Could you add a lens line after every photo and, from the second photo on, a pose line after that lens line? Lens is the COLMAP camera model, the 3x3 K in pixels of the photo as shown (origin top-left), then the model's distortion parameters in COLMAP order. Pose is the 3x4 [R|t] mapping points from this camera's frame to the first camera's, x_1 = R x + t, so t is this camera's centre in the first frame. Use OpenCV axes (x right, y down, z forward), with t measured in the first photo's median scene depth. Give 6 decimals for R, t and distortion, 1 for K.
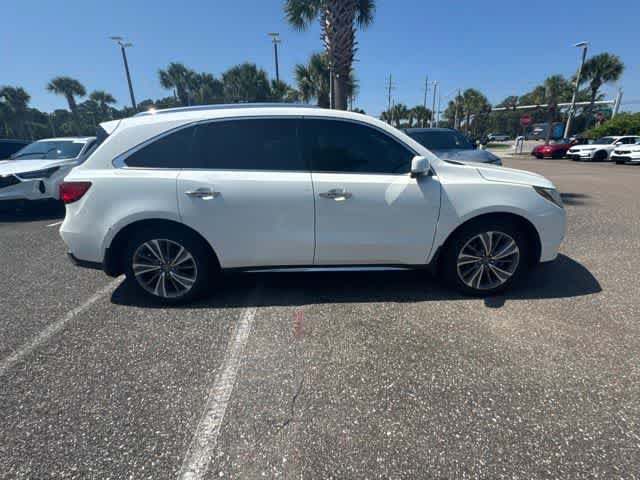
lens RADIAL K [[301.8, 0, 320.4], [0, 301.8, 239.4], [0, 0, 1]] dist [-0.001020, -0.000722]
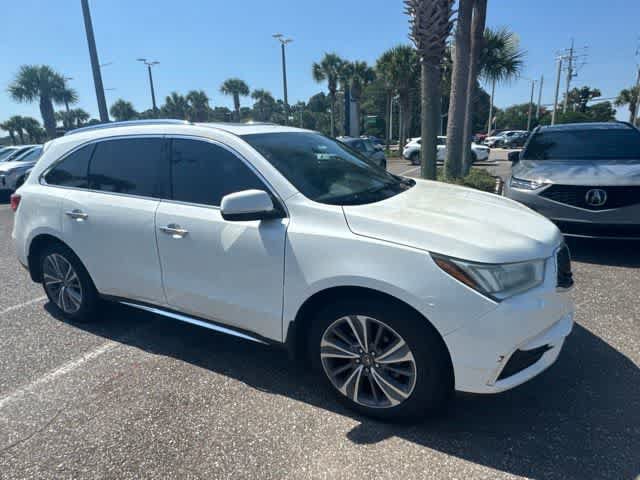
lens RADIAL K [[369.1, 0, 320.2], [0, 369.1, 241.1], [0, 0, 1]] dist [-0.002172, -0.000033]
pose [[0.880133, 0.121732, -0.458855, 0.791097], [-0.137735, 0.990468, -0.001425, -0.159791], [0.454308, 0.064455, 0.888510, 0.274838]]
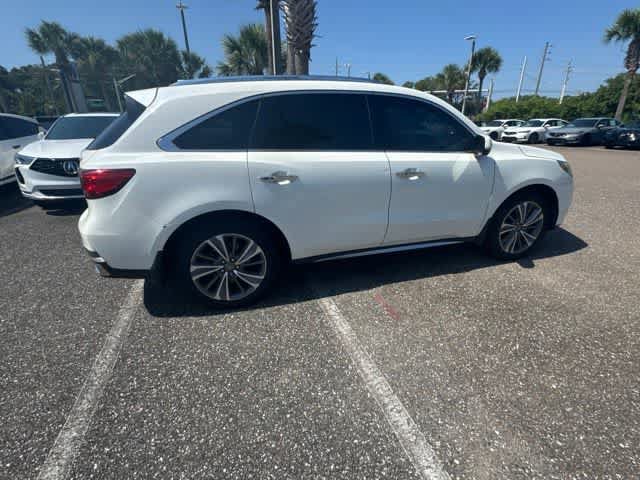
lens RADIAL K [[301.8, 0, 320.3], [0, 301.8, 239.0], [0, 0, 1]] dist [-0.001020, -0.000722]
pose [[0.961479, -0.091934, 0.259049, -0.473112], [0.078093, 0.994938, 0.063246, -0.018681], [-0.263552, -0.040580, 0.963791, 0.101994]]
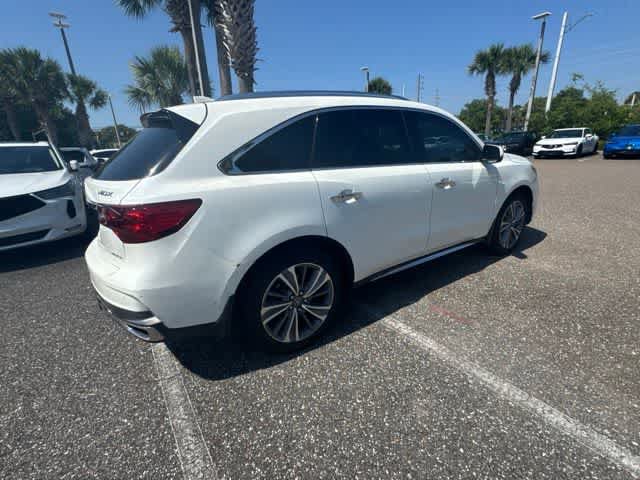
lens RADIAL K [[301.8, 0, 320.9], [0, 301.8, 238.7], [0, 0, 1]] dist [-0.001020, -0.000722]
pose [[0.839801, -0.183867, 0.510811, -0.811530], [0.196068, 0.980117, 0.030448, -0.070752], [-0.506253, 0.074584, 0.859154, 0.307262]]
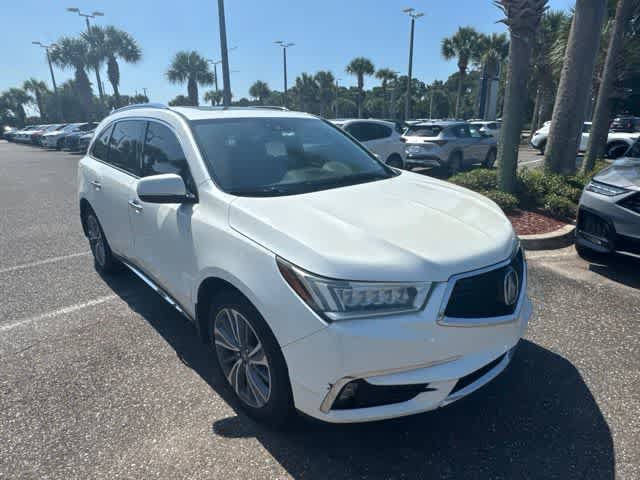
lens RADIAL K [[369.1, 0, 320.0], [0, 369.1, 241.7], [0, 0, 1]] dist [-0.002172, -0.000033]
pose [[0.671474, 0.244079, -0.699677, 1.127290], [-0.238492, 0.965142, 0.107807, -0.270996], [0.701601, 0.094477, 0.706279, 0.568775]]
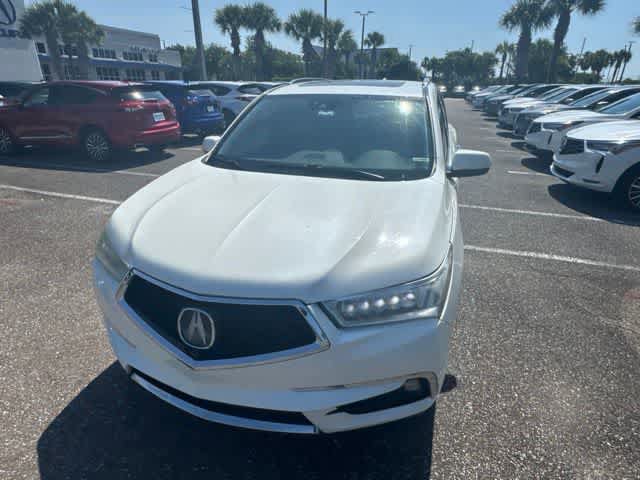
lens RADIAL K [[369.1, 0, 319.9], [0, 369.1, 240.3], [0, 0, 1]] dist [-0.002172, -0.000033]
pose [[-0.347479, 0.385451, -0.854802, 1.259527], [-0.288733, 0.823331, 0.488631, -0.603716], [0.892128, 0.416598, -0.174798, 1.443344]]
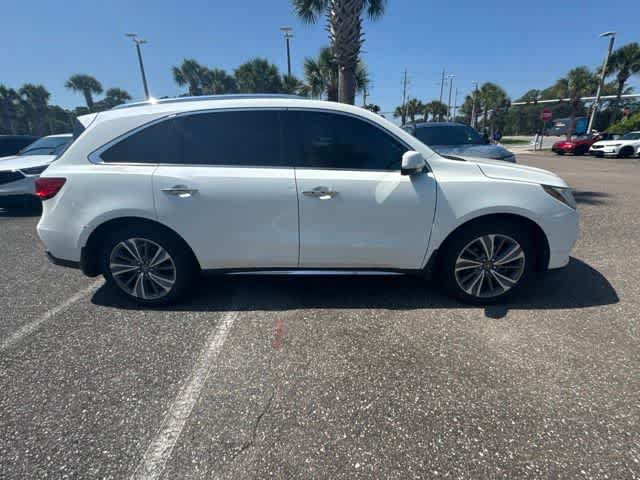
lens RADIAL K [[301.8, 0, 320.1], [0, 301.8, 239.5], [0, 0, 1]] dist [-0.001020, -0.000722]
pose [[0.998997, 0.012962, -0.042866, 0.083329], [-0.012469, 0.999853, 0.011749, -0.014843], [0.043012, -0.011203, 0.999012, 0.069189]]
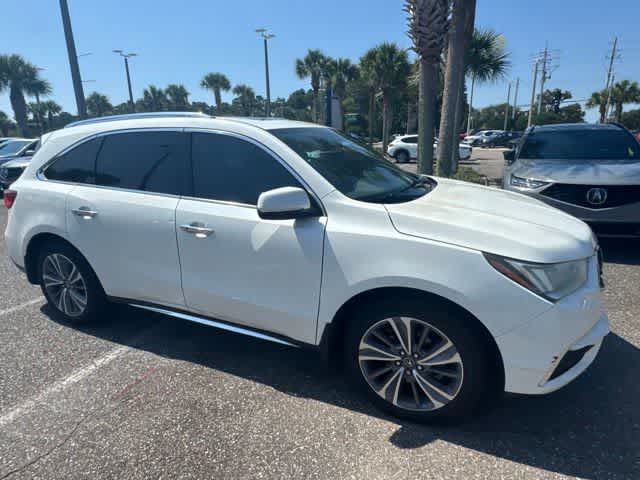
lens RADIAL K [[369.1, 0, 320.3], [0, 369.1, 241.1], [0, 0, 1]] dist [-0.002172, -0.000033]
pose [[0.904417, 0.123306, -0.408442, 0.668987], [-0.135958, 0.990713, -0.001963, -0.146997], [0.404406, 0.057306, 0.912782, 0.246712]]
